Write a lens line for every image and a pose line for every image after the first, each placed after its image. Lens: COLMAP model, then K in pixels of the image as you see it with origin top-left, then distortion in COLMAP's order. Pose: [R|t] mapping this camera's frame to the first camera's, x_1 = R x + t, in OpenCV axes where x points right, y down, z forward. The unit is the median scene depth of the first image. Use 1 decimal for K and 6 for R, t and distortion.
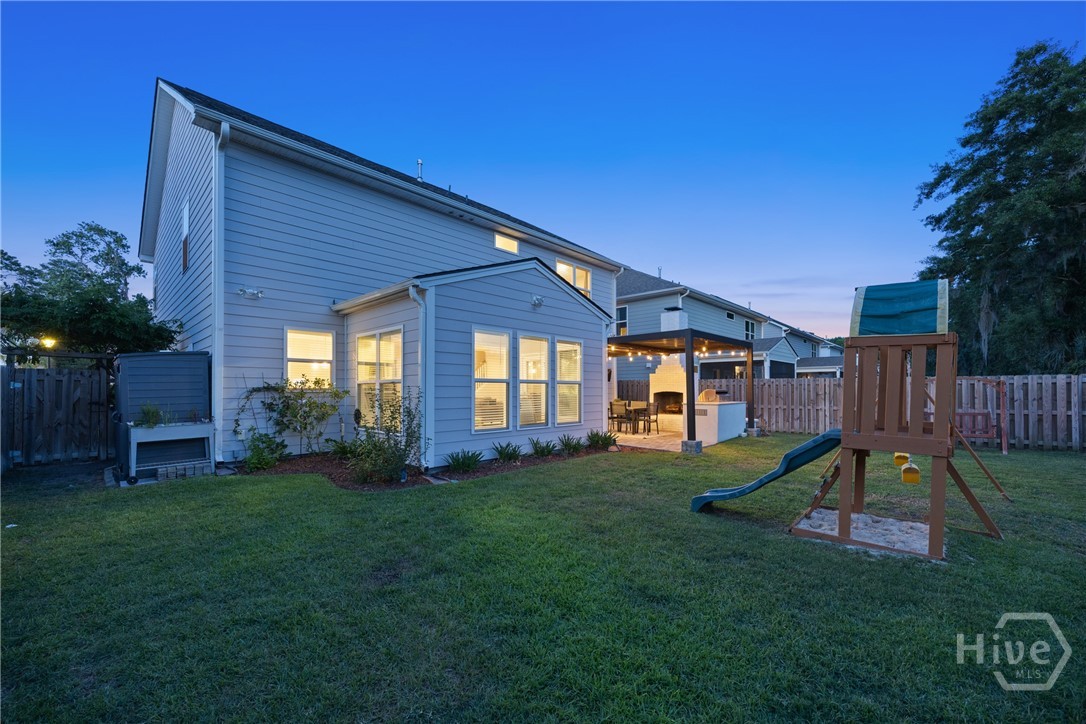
lens RADIAL K [[426.1, 0, 529.9], [0, 426.1, 386.4], [0, 0, 1]] dist [0.000391, -0.000125]
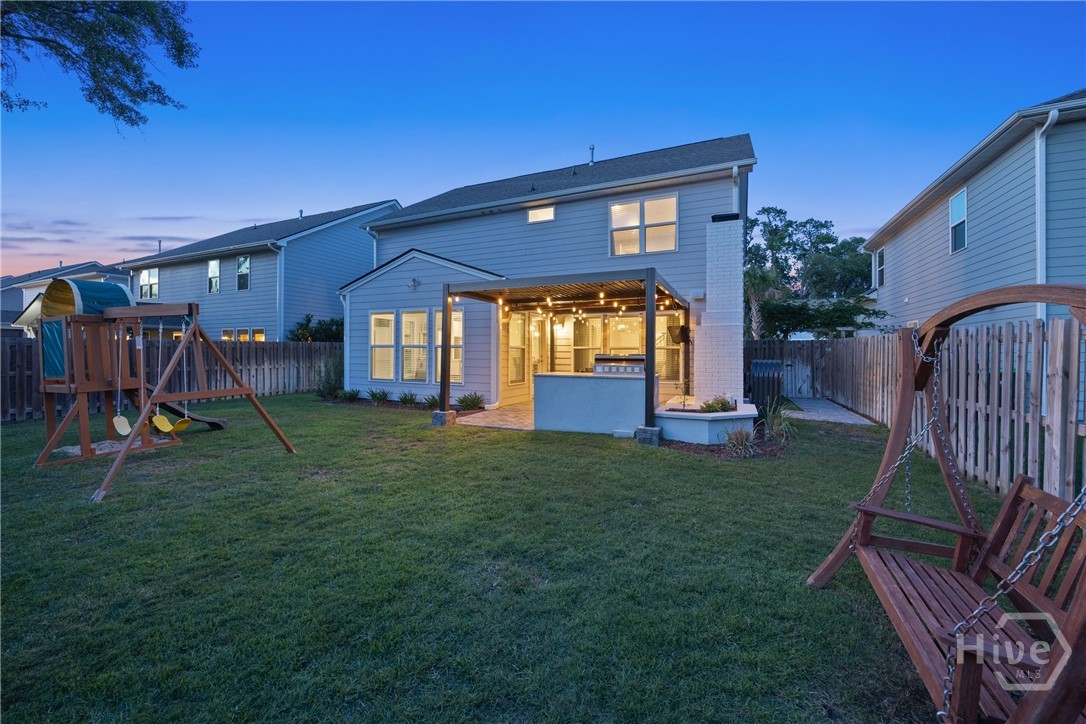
lens RADIAL K [[426.1, 0, 542.1], [0, 426.1, 358.2], [0, 0, 1]] dist [0.000391, -0.000125]
pose [[0.330405, 0.006486, -0.943817, 1.384438], [-0.002419, 0.999979, 0.006025, 0.016456], [0.943836, 0.000292, 0.330414, 0.975692]]
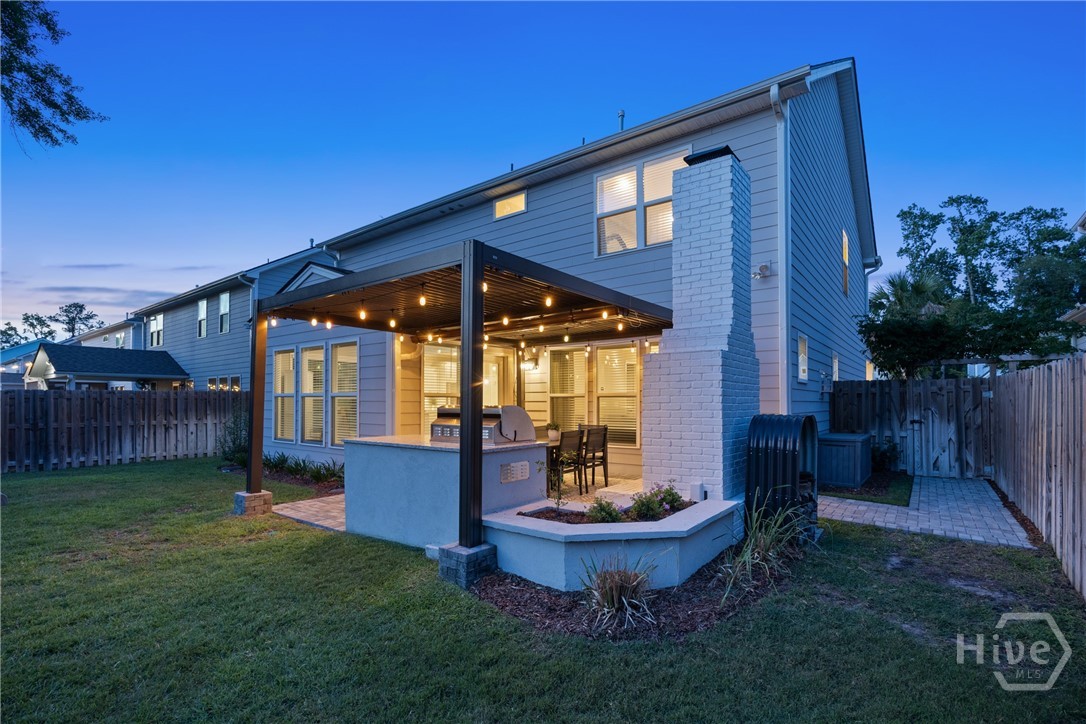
lens RADIAL K [[514.9, 0, 534.5], [0, 514.9, 403.2], [0, 0, 1]] dist [-0.009385, -0.000191]
pose [[0.118931, -0.005405, -0.992888, 1.221803], [0.001581, 0.999985, -0.005255, 0.013920], [0.992901, -0.000944, 0.118938, 1.388846]]
